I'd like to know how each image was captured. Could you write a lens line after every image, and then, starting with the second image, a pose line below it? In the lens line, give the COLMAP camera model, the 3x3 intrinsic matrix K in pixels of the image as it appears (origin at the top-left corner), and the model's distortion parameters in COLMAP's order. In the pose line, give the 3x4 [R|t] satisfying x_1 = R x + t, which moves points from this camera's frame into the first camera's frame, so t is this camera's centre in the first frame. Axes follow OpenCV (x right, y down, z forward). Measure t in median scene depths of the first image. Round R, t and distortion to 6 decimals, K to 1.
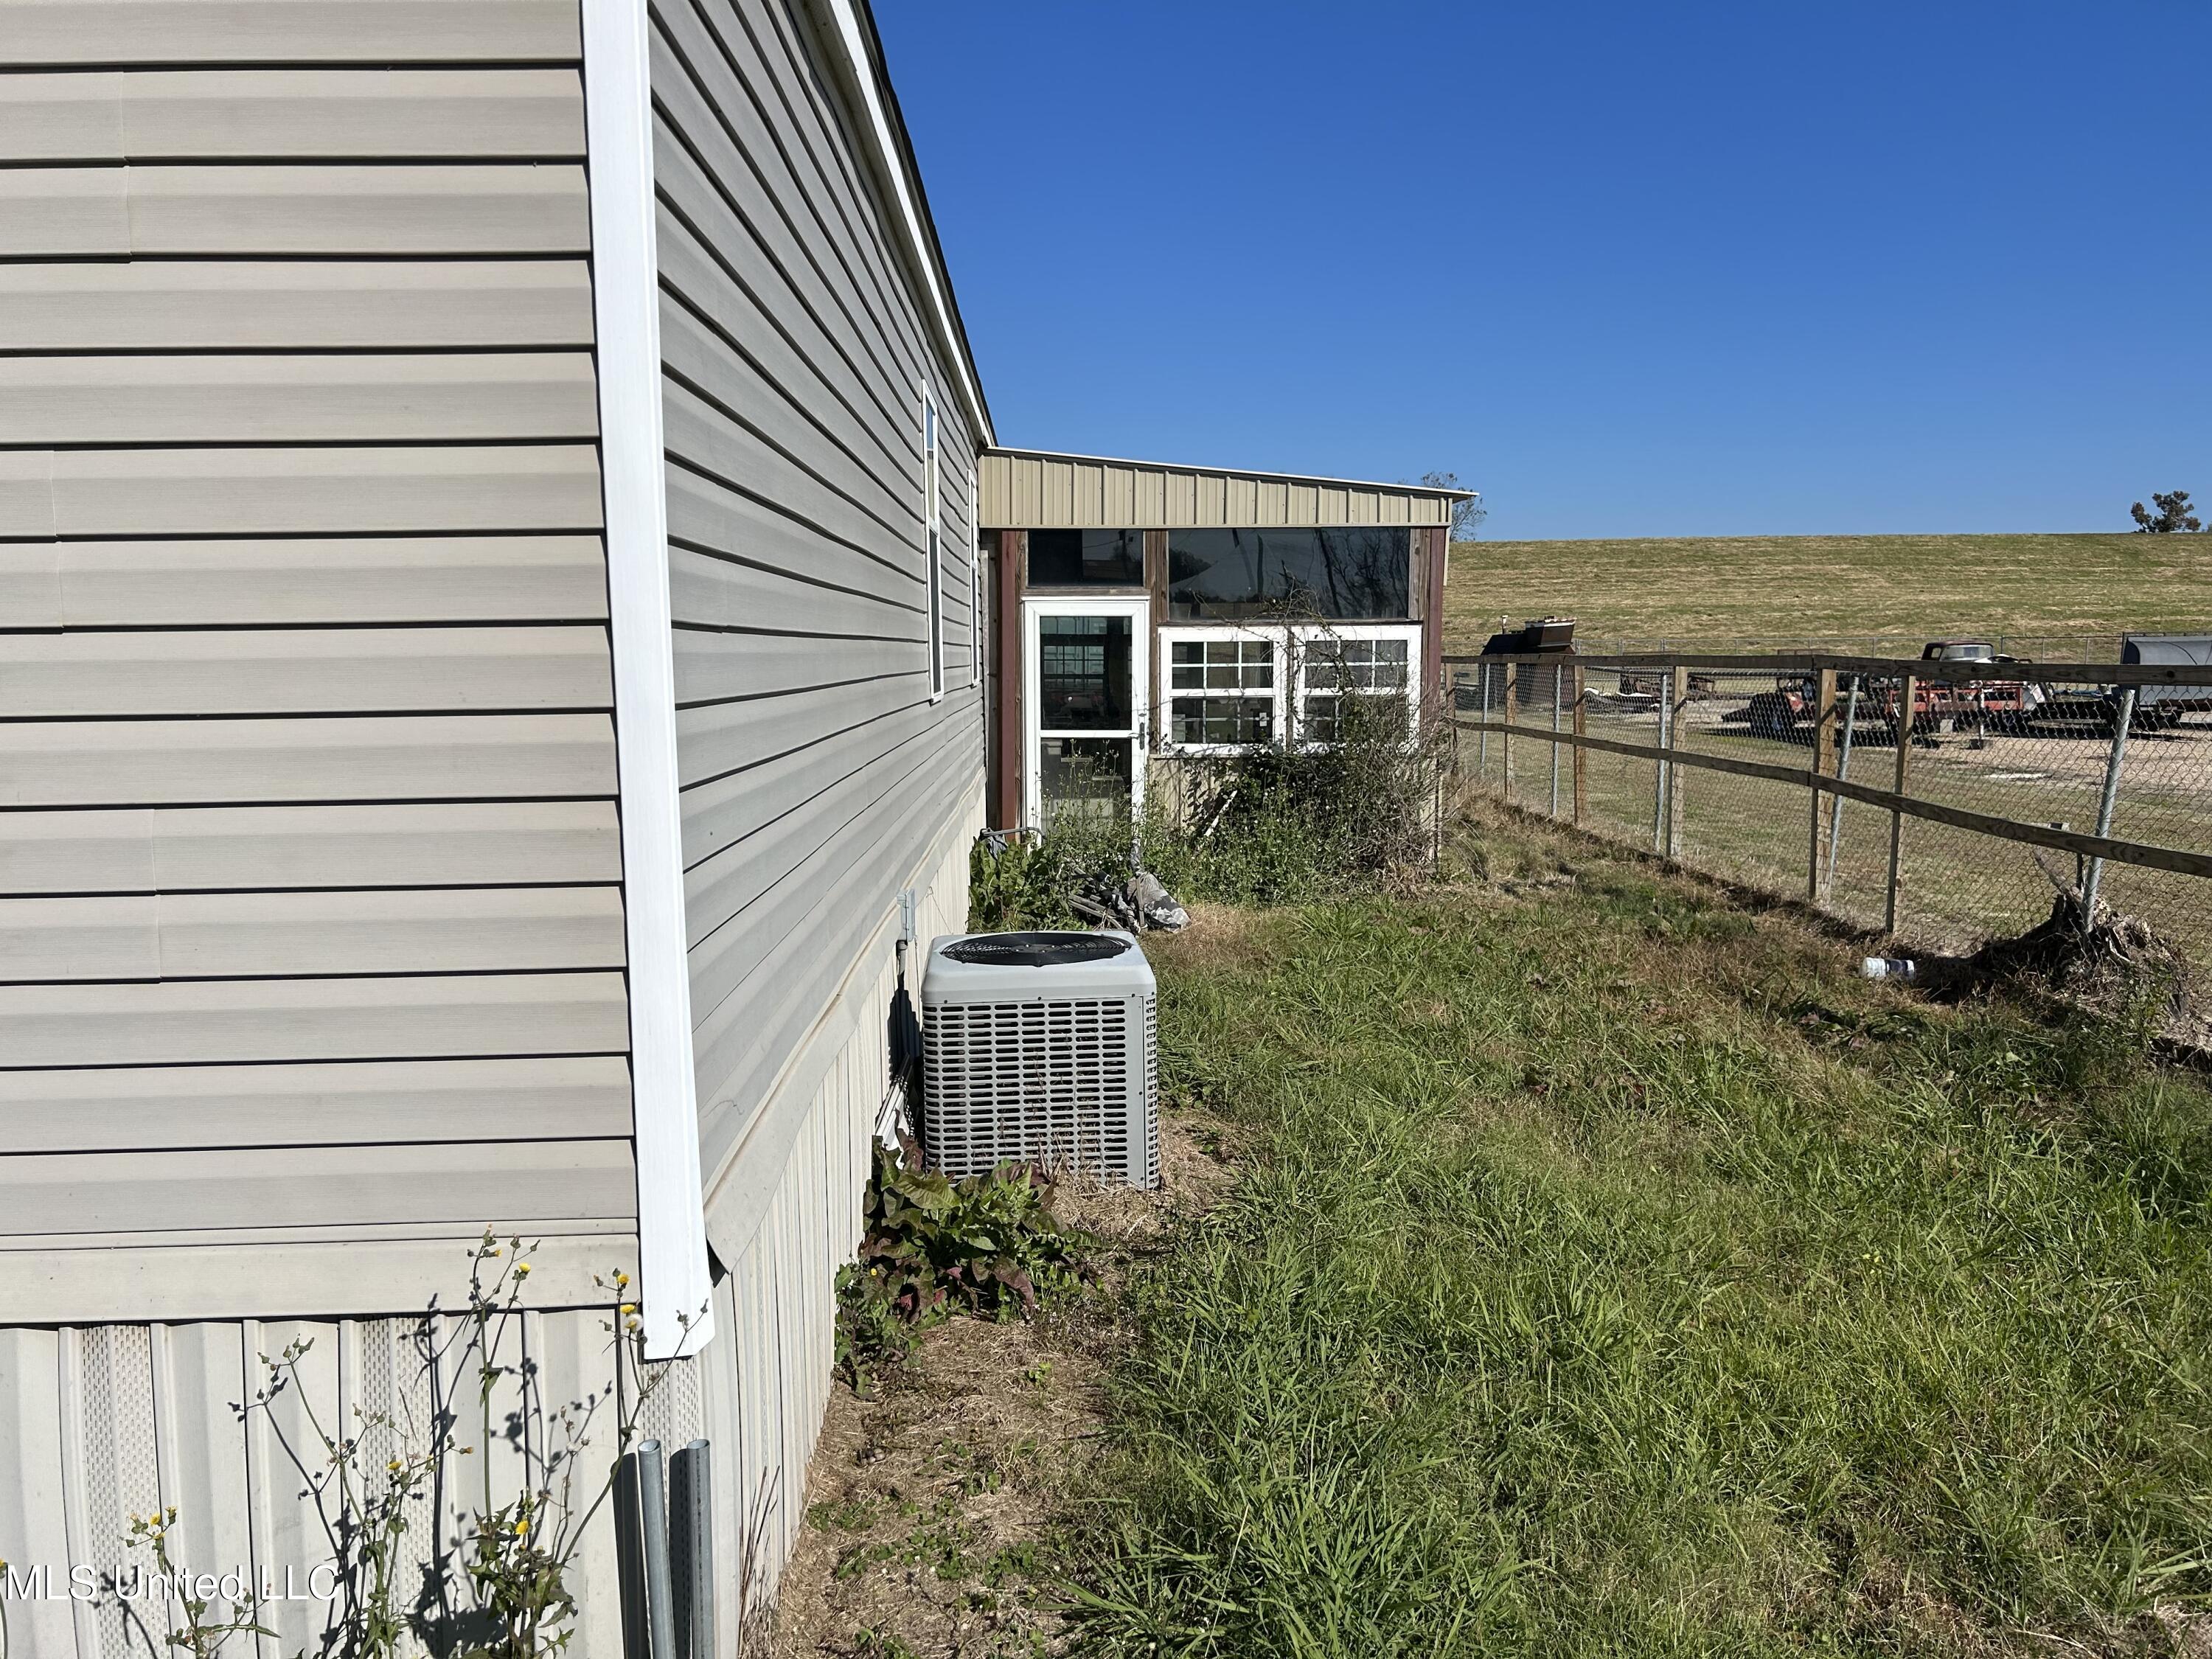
lens RADIAL K [[1648.0, 0, 1101.6], [0, 1648.0, 830.5], [0, 0, 1]] dist [0.051155, -0.062810]
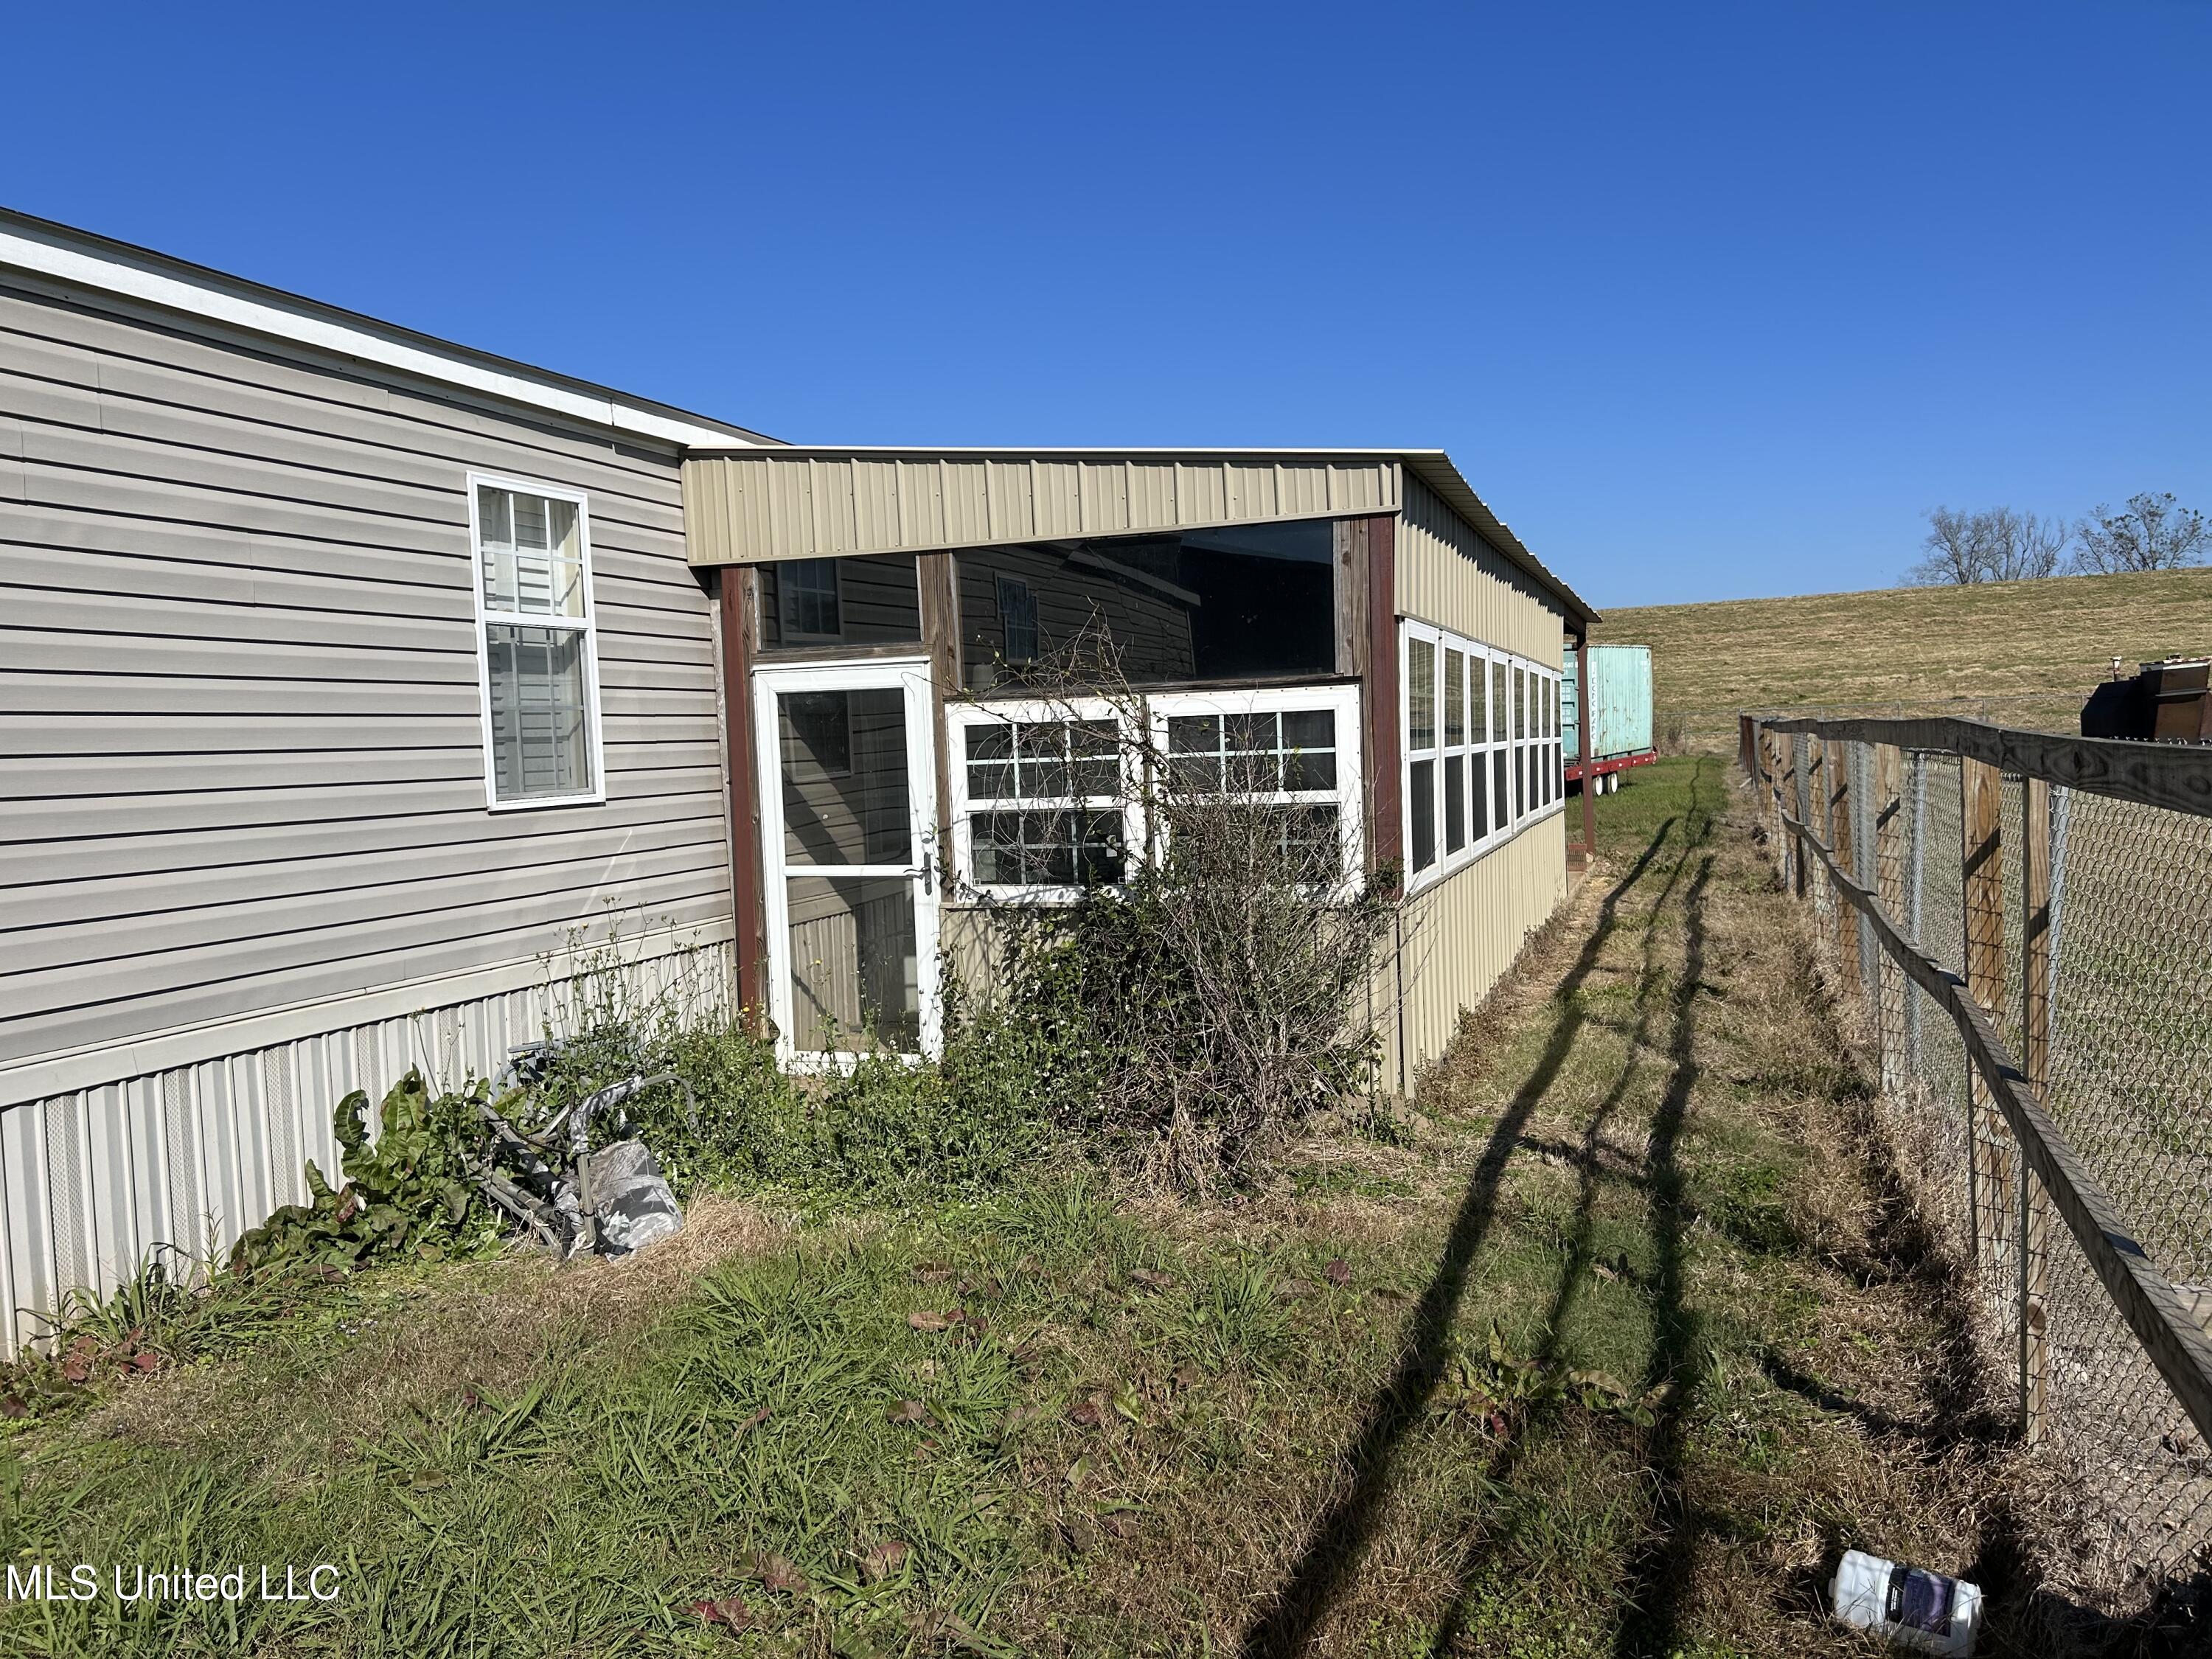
lens RADIAL K [[1648.0, 0, 1111.7], [0, 1648.0, 830.7], [0, 0, 1]] dist [0.051155, -0.062810]
pose [[0.934987, -0.008683, -0.354576, 0.319069], [-0.007045, 0.999048, -0.043041, -0.047002], [0.354613, 0.042741, 0.934036, 0.428486]]
